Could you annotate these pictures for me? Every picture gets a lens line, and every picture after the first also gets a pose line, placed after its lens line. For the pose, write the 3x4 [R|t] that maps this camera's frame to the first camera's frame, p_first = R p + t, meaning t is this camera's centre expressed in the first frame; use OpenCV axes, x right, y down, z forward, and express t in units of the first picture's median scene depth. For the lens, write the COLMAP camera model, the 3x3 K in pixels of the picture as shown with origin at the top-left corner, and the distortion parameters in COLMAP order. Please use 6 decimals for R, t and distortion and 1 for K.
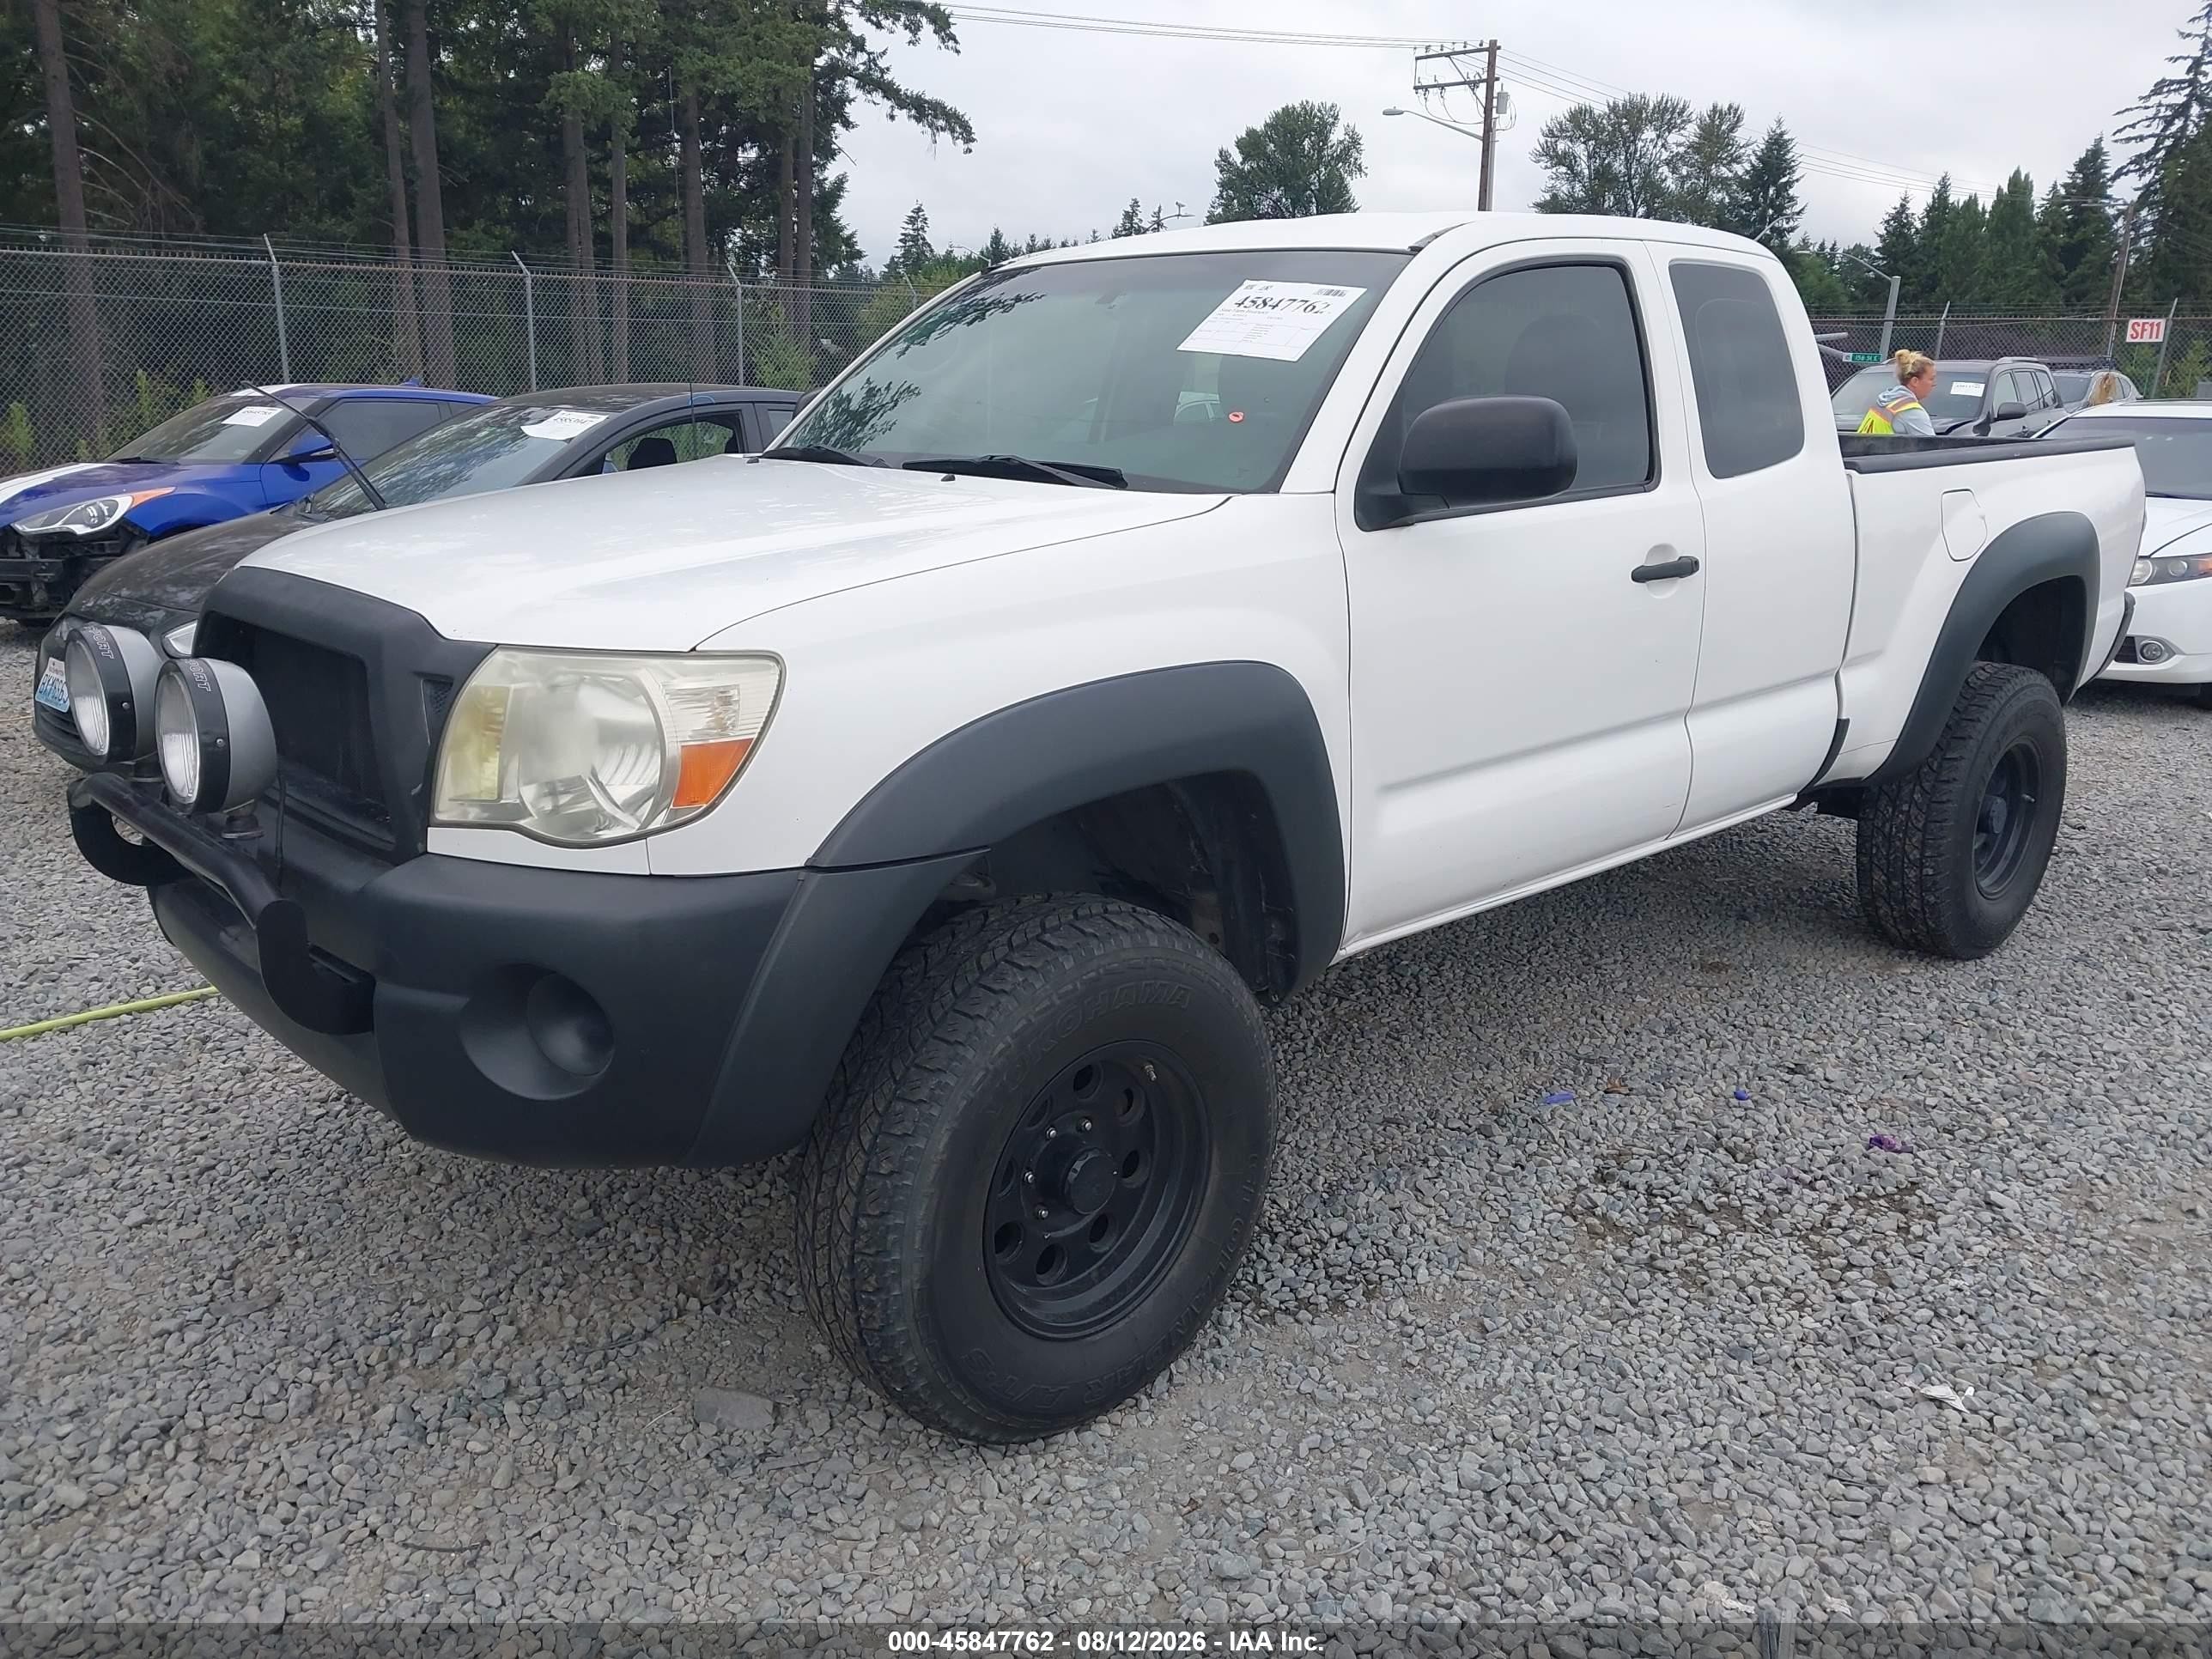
lens RADIAL K [[1715.2, 0, 1114.3], [0, 1715.2, 831.1], [0, 0, 1]] dist [-0.007579, 0.007473]
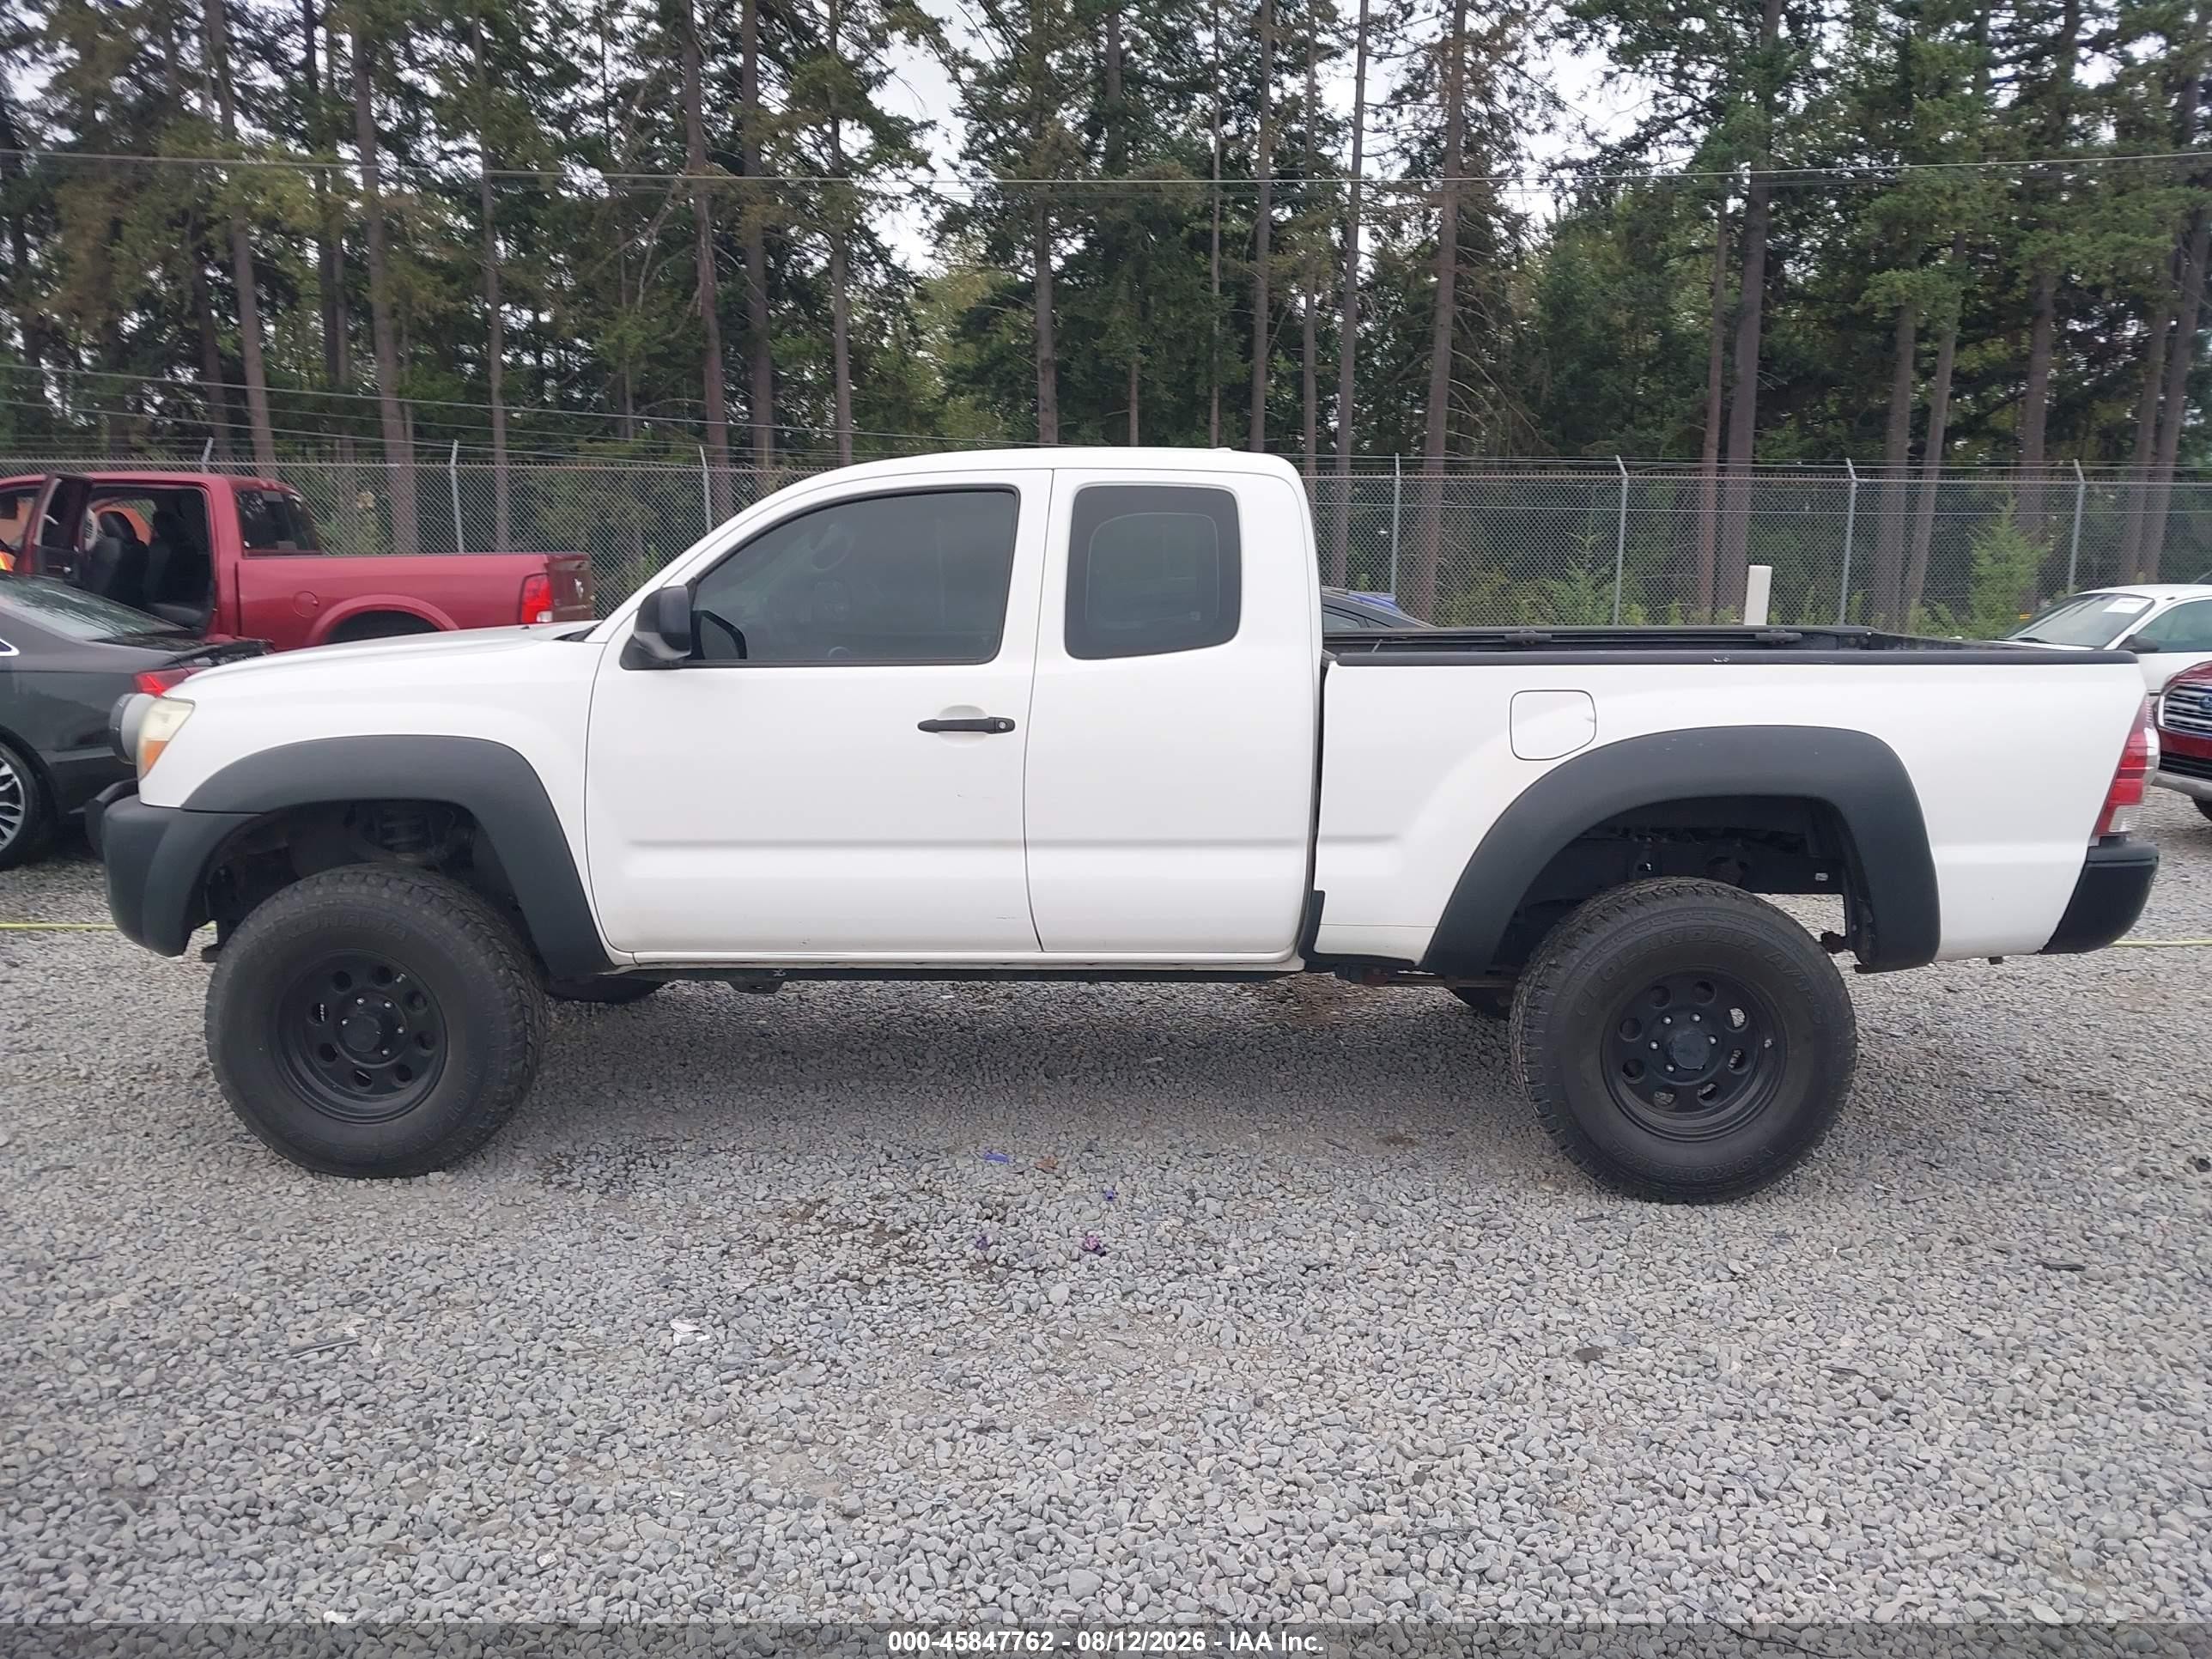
lens RADIAL K [[1715.2, 0, 1114.3], [0, 1715.2, 831.1], [0, 0, 1]] dist [-0.007579, 0.007473]
pose [[0.725206, 0.106746, -0.680207, 1.215043], [-0.178628, 0.983253, -0.036143, -0.046914], [0.664957, 0.147715, 0.732128, 0.149410]]
